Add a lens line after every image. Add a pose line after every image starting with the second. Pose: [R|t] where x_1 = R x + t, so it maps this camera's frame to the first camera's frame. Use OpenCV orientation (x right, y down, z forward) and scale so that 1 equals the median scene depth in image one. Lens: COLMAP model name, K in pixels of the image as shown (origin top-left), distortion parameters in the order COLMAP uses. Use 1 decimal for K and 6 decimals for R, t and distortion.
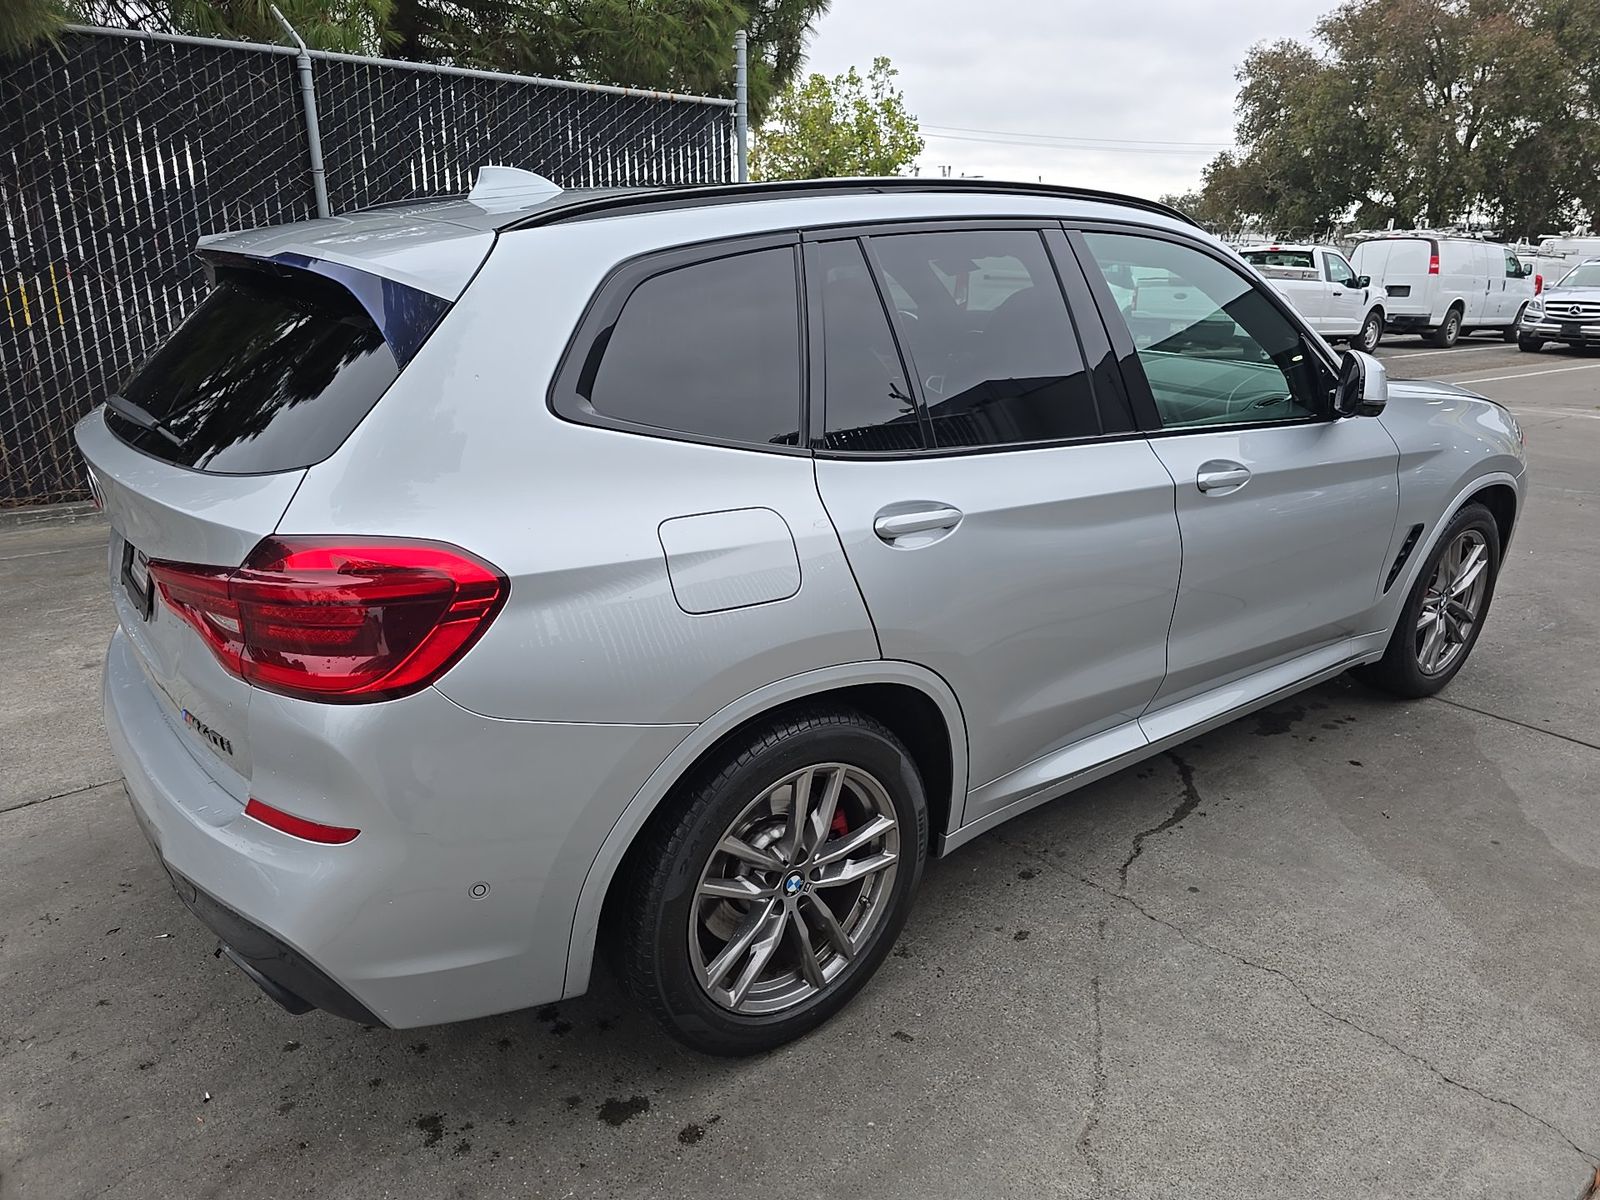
lens RADIAL K [[1083.4, 0, 808.1], [0, 1083.4, 598.2], [0, 0, 1]] dist [0.029832, -0.032916]
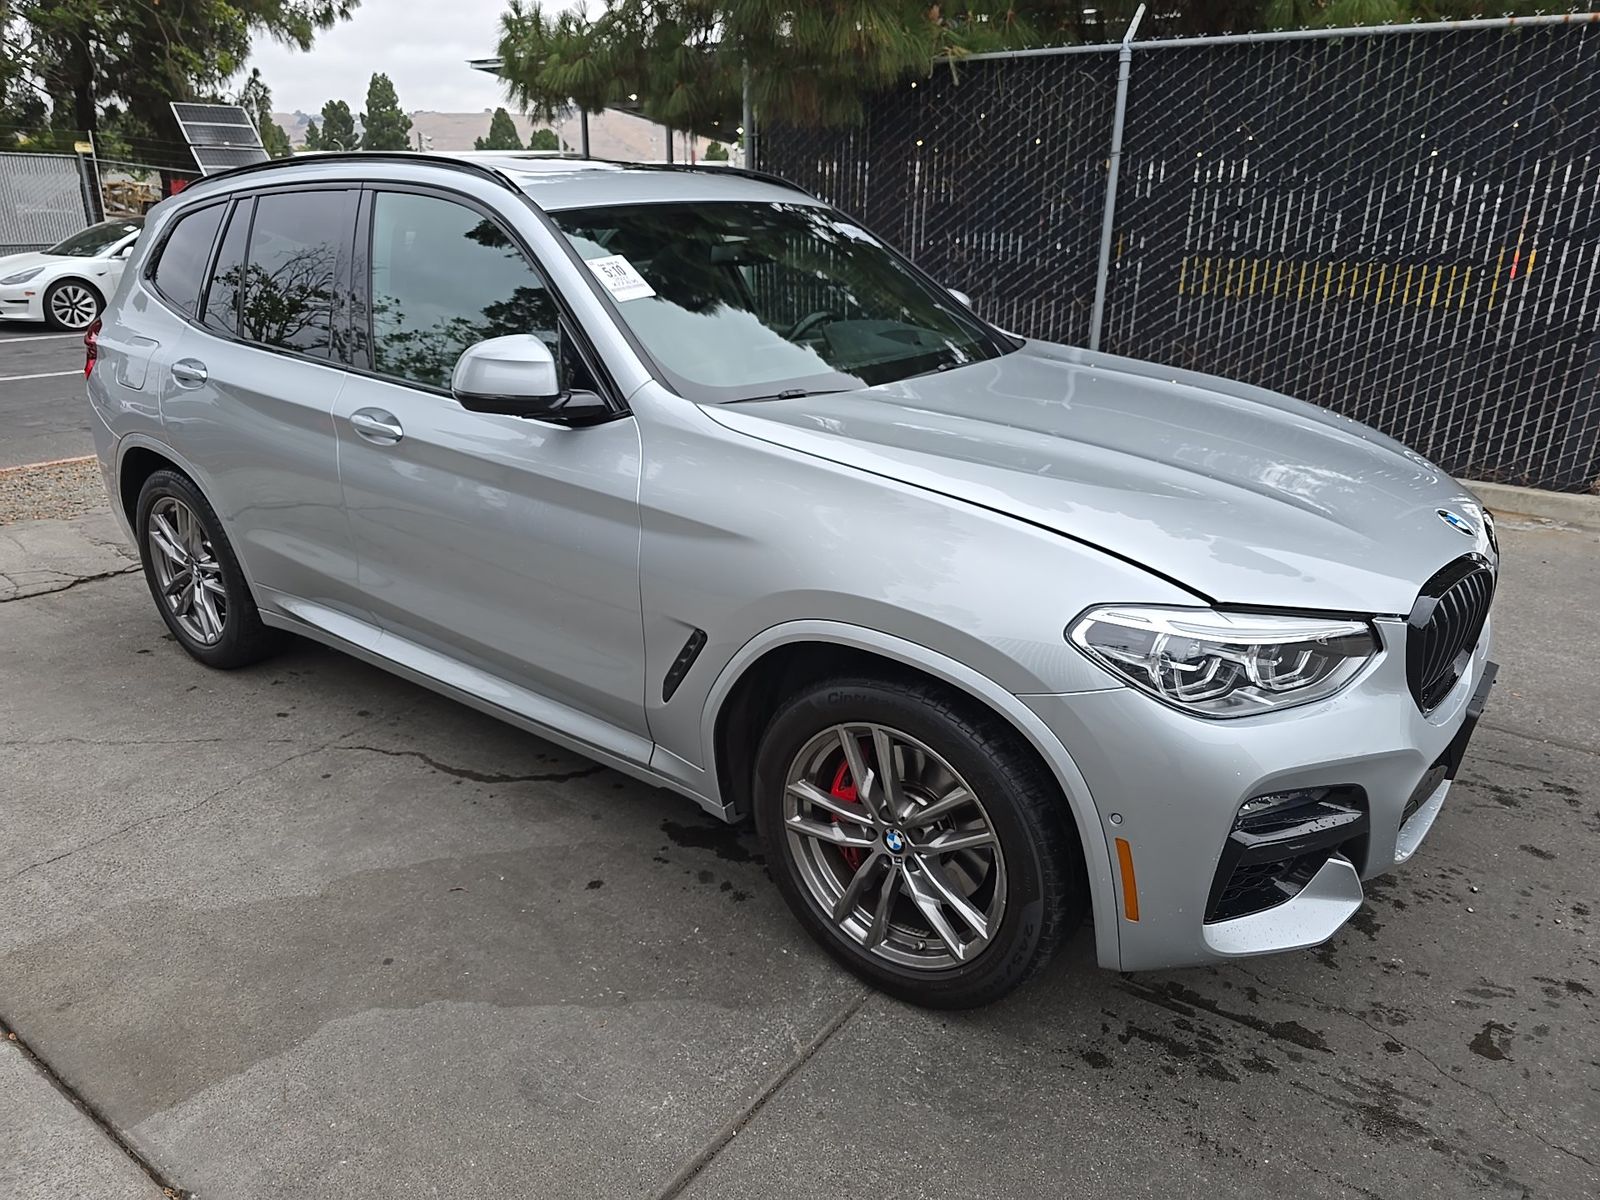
lens RADIAL K [[1083.4, 0, 808.0], [0, 1083.4, 606.8], [0, 0, 1]] dist [0.029832, -0.032916]
pose [[0.256120, 0.321341, -0.911670, 1.132289], [-0.306673, 0.921418, 0.238622, -0.248294], [0.916708, 0.218469, 0.334540, 0.806522]]
